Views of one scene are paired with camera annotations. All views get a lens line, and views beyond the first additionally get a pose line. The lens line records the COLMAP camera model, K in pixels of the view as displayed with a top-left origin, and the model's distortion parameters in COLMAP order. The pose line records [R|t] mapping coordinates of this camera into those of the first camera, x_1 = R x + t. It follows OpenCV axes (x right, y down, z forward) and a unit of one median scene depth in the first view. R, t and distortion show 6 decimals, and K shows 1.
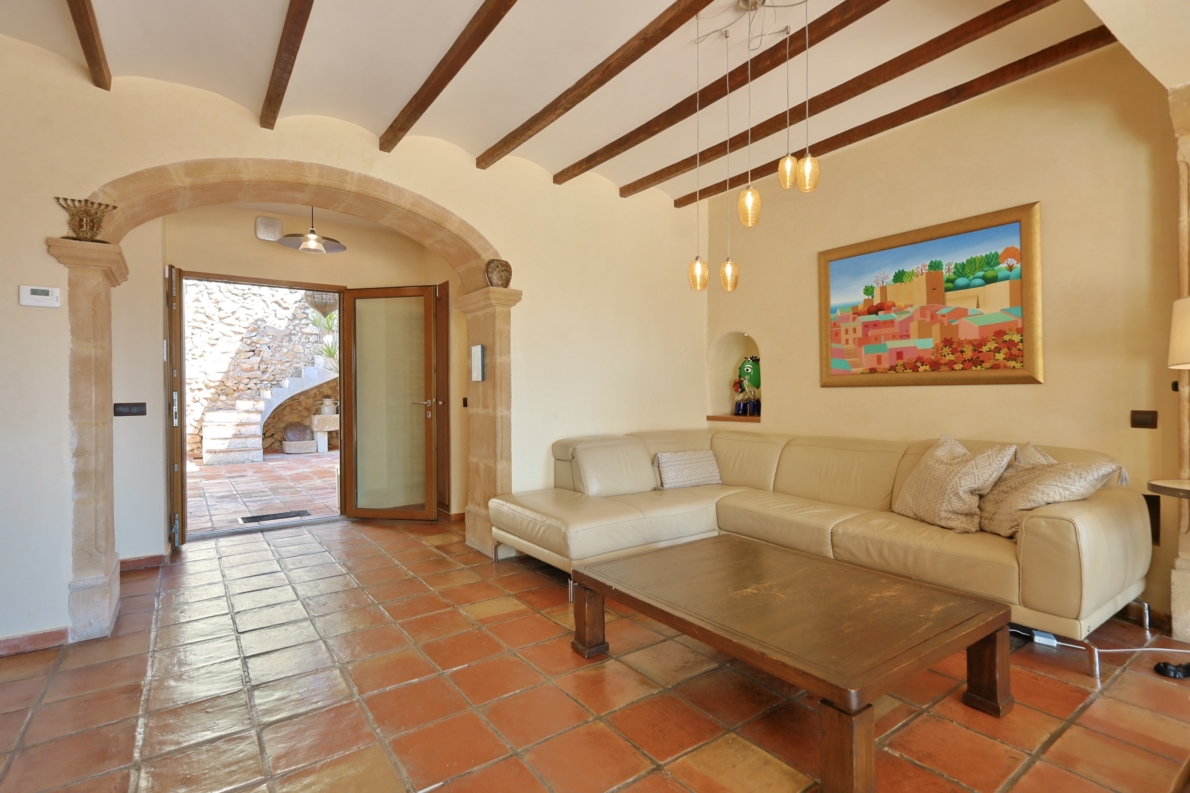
lens RADIAL K [[578.7, 0, 593.7], [0, 578.7, 393.2], [0, 0, 1]] dist [0.004796, -0.000635]
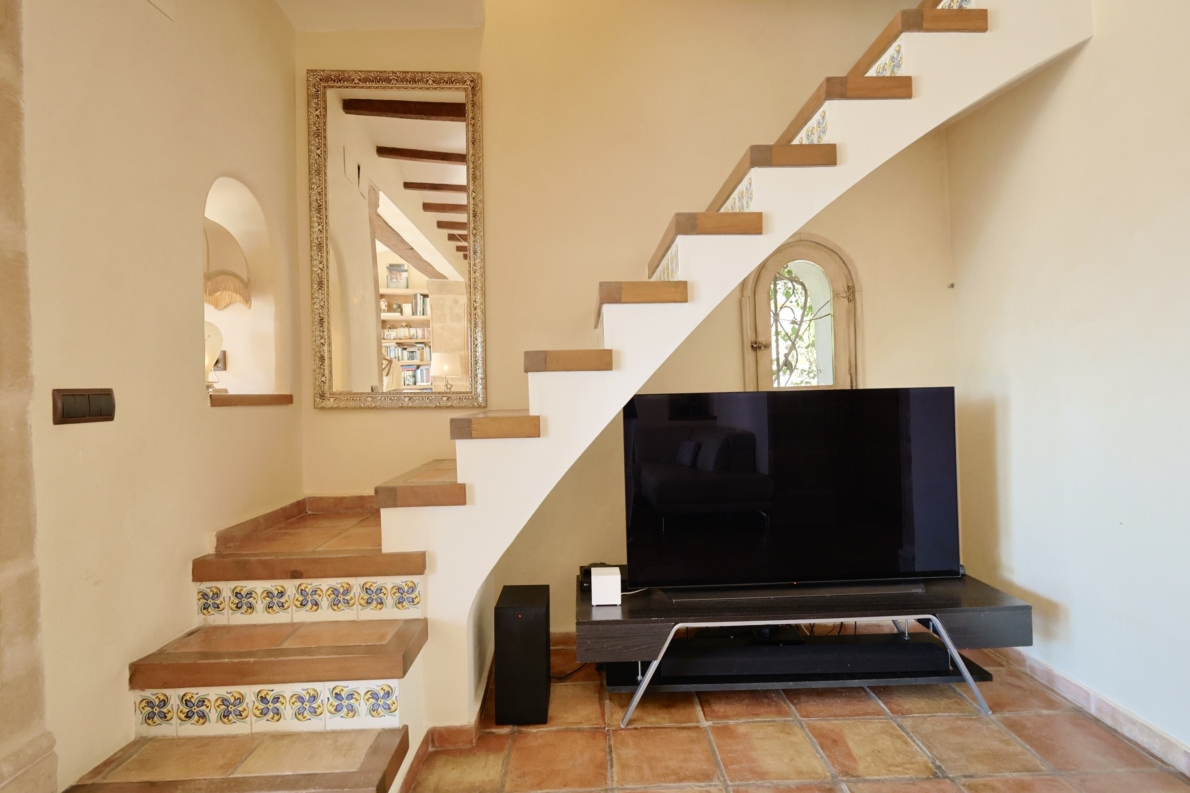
lens RADIAL K [[596.6, 0, 598.4], [0, 596.6, 390.9], [0, 0, 1]] dist [-0.001848, -0.000430]
pose [[-0.549546, 0.015424, -0.835321, -0.686234], [0.016801, 0.999831, 0.007409, 0.021264], [0.835295, -0.009962, -0.549712, 1.389620]]
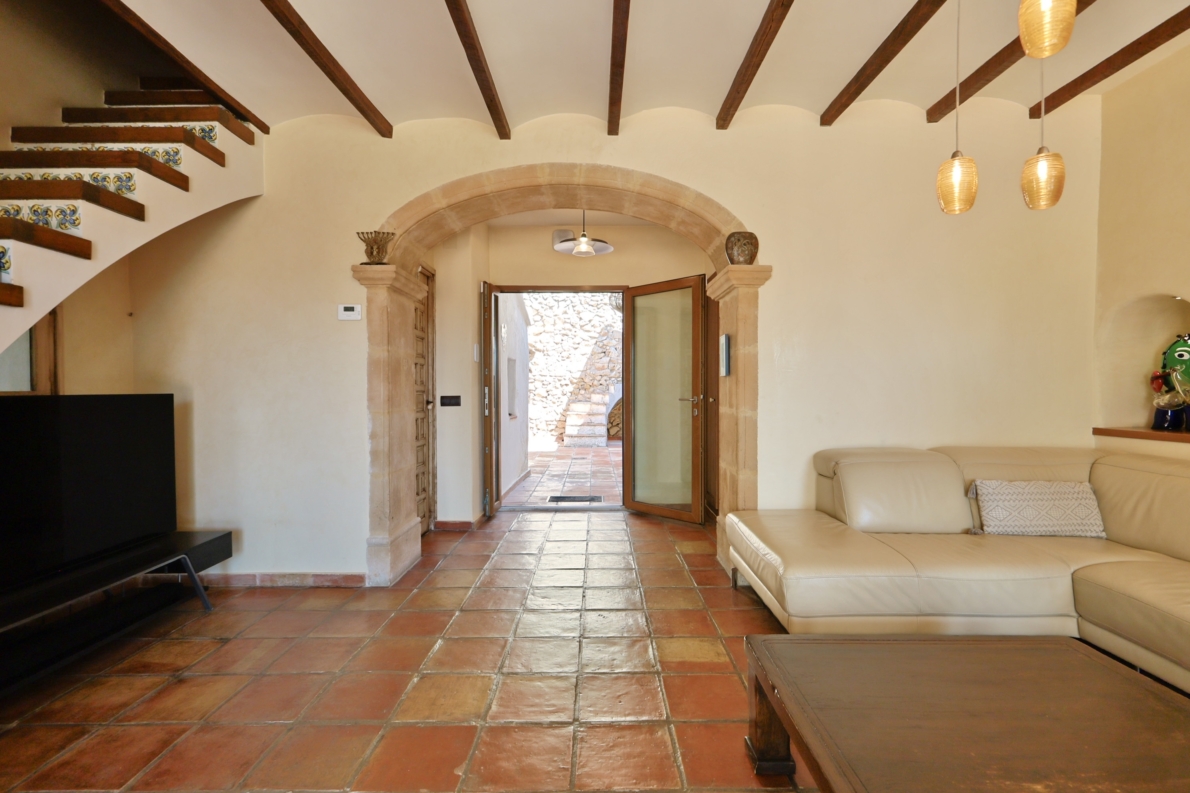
lens RADIAL K [[548.3, 0, 592.4], [0, 548.3, 396.1], [0, 0, 1]] dist [0.002775, 0.001259]
pose [[0.814035, 0.014487, -0.580636, 0.128669], [-0.006776, 0.999858, 0.015448, -0.002823], [0.580777, -0.008641, 0.814017, 0.225188]]
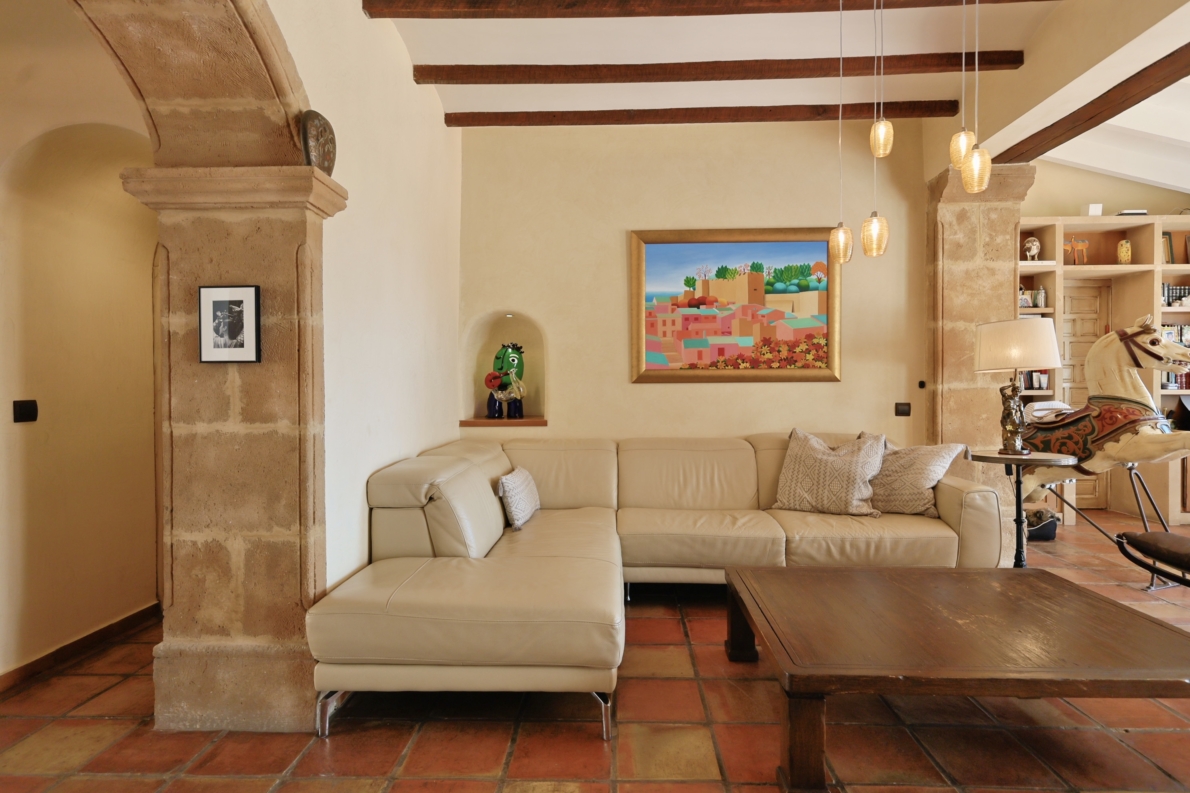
lens RADIAL K [[634.8, 0, 596.4], [0, 634.8, 392.5], [0, 0, 1]] dist [0.005425, 0.000639]
pose [[0.605000, -0.003342, 0.796218, -0.461088], [0.000794, 0.999993, 0.003594, 0.000636], [-0.796225, -0.001542, 0.604999, 0.499582]]
